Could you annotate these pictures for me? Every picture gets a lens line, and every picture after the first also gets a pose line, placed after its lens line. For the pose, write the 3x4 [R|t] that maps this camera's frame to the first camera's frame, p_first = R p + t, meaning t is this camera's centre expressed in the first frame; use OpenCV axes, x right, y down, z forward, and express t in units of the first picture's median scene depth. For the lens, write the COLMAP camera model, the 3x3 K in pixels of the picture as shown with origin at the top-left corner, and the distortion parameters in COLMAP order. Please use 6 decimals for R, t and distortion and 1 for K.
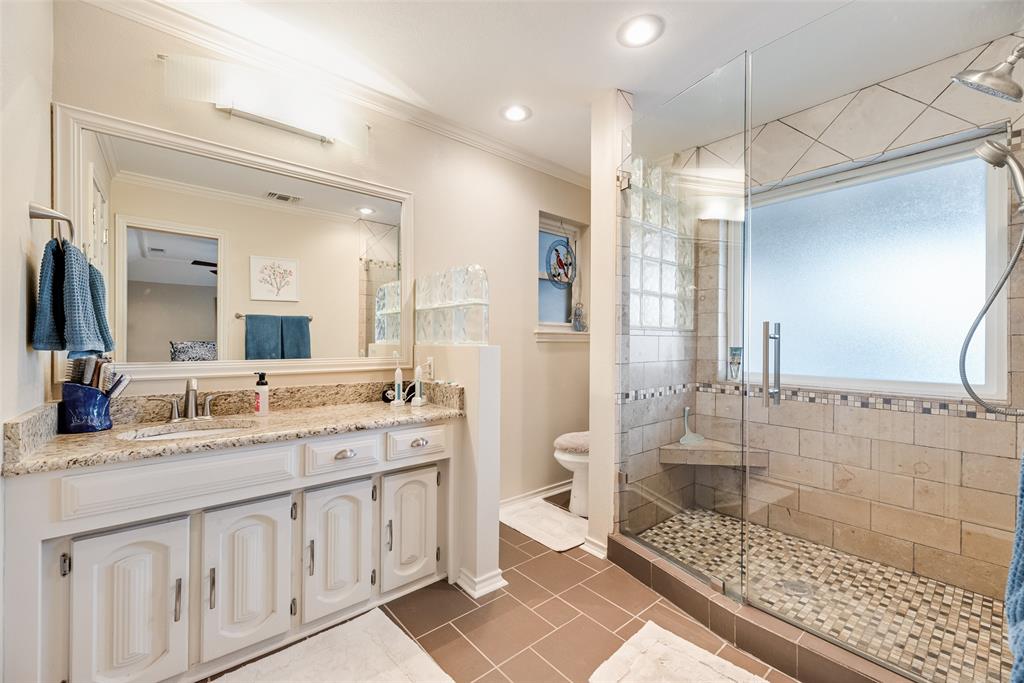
lens RADIAL K [[412.4, 0, 511.3], [0, 412.4, 344.2], [0, 0, 1]] dist [0.001655, -0.000704]
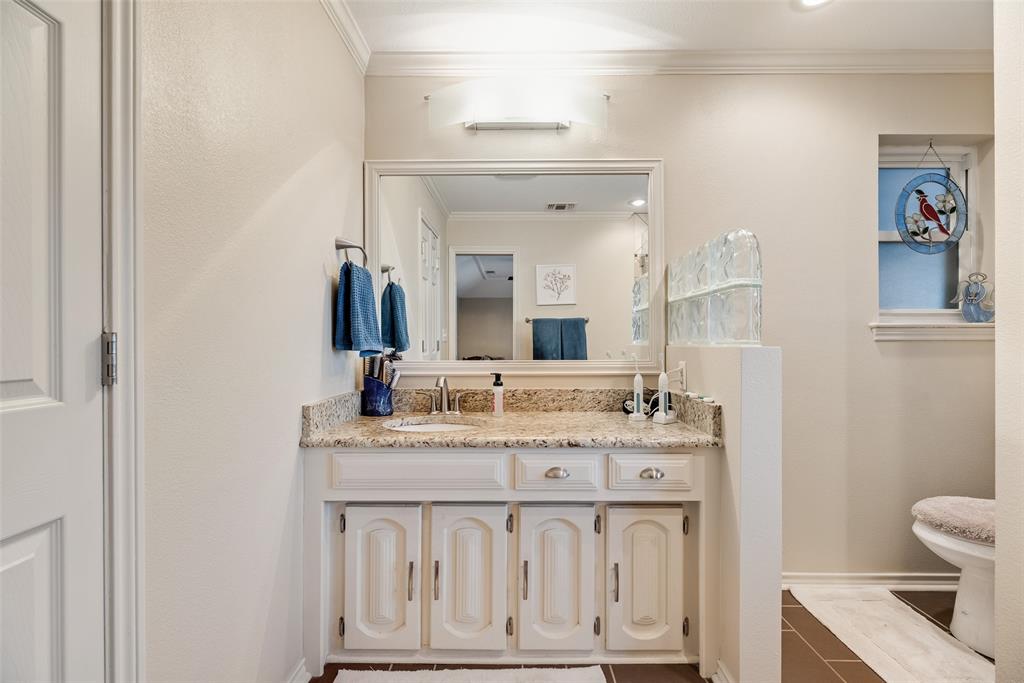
lens RADIAL K [[412.4, 0, 514.7], [0, 412.4, 341.7], [0, 0, 1]] dist [0.001655, -0.000704]
pose [[0.764824, -0.008144, -0.644188, 0.066084], [0.002190, 0.999947, -0.010041, 0.001700], [0.644236, 0.006268, 0.764801, 0.217155]]
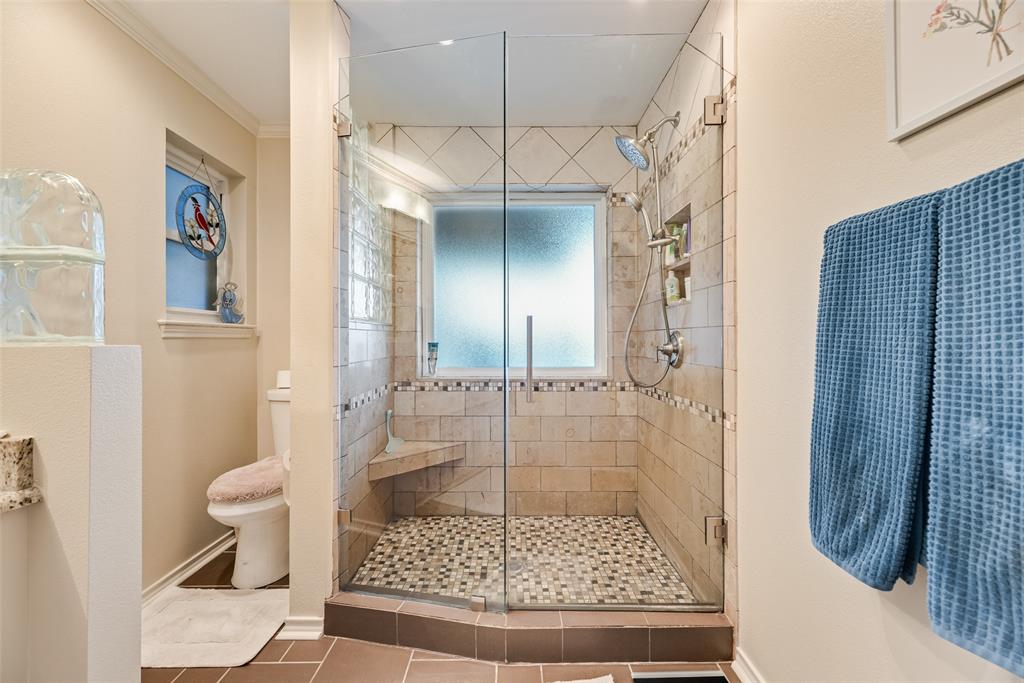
lens RADIAL K [[412.4, 0, 511.6], [0, 412.4, 338.6], [0, 0, 1]] dist [0.001655, -0.000704]
pose [[0.637015, -0.004154, 0.770840, -0.121220], [0.008240, 0.999965, -0.001421, 0.001003], [-0.770807, 0.007257, 0.637027, 0.287767]]
